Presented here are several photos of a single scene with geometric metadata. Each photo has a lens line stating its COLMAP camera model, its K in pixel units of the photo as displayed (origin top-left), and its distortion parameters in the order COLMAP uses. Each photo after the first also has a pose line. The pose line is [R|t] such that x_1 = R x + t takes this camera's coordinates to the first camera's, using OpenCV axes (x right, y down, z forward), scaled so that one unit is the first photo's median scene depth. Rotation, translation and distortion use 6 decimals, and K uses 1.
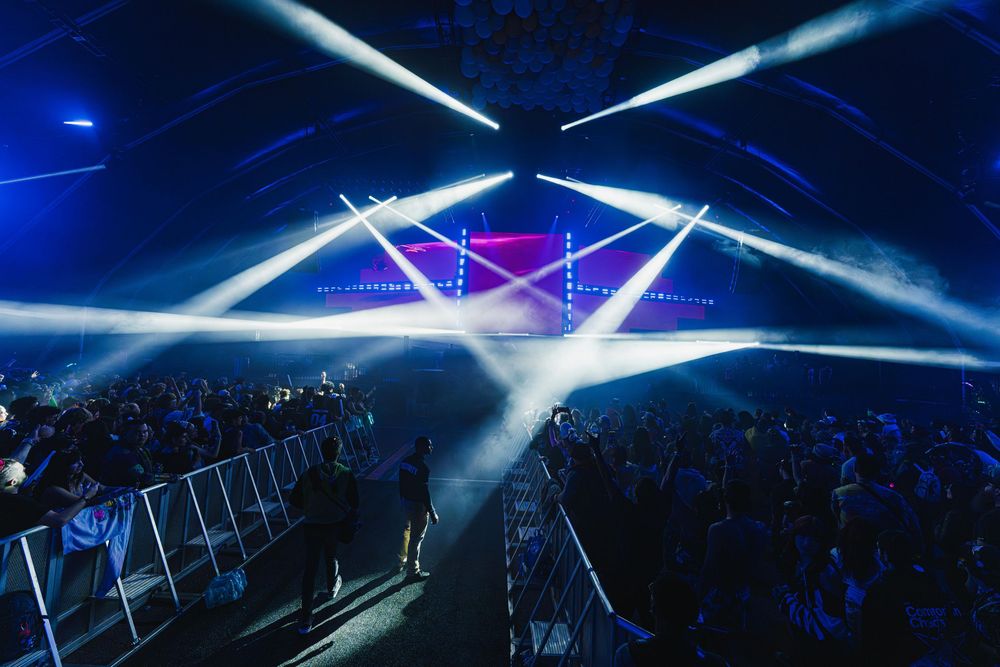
lens RADIAL K [[401.1, 0, 499.4], [0, 401.1, 332.7], [0, 0, 1]] dist [0.008477, -0.001495]
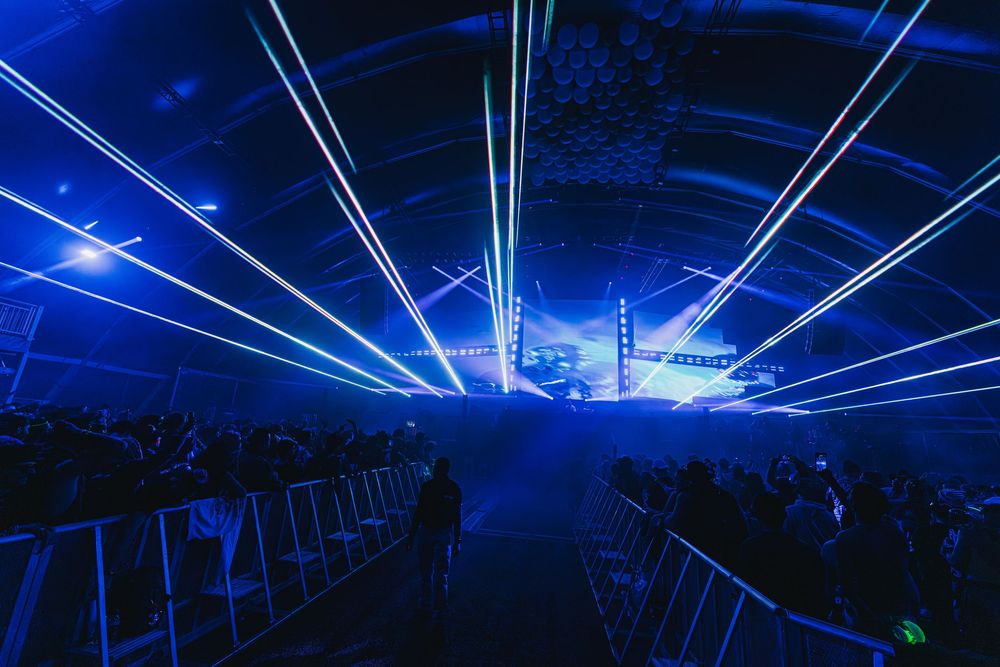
lens RADIAL K [[401.1, 0, 502.0], [0, 401.1, 334.8], [0, 0, 1]] dist [0.008477, -0.001495]
pose [[0.993790, -0.004117, -0.111194, -0.083398], [-0.015432, 0.984558, -0.174377, 0.105851], [0.110195, 0.175010, 0.978381, -0.011434]]
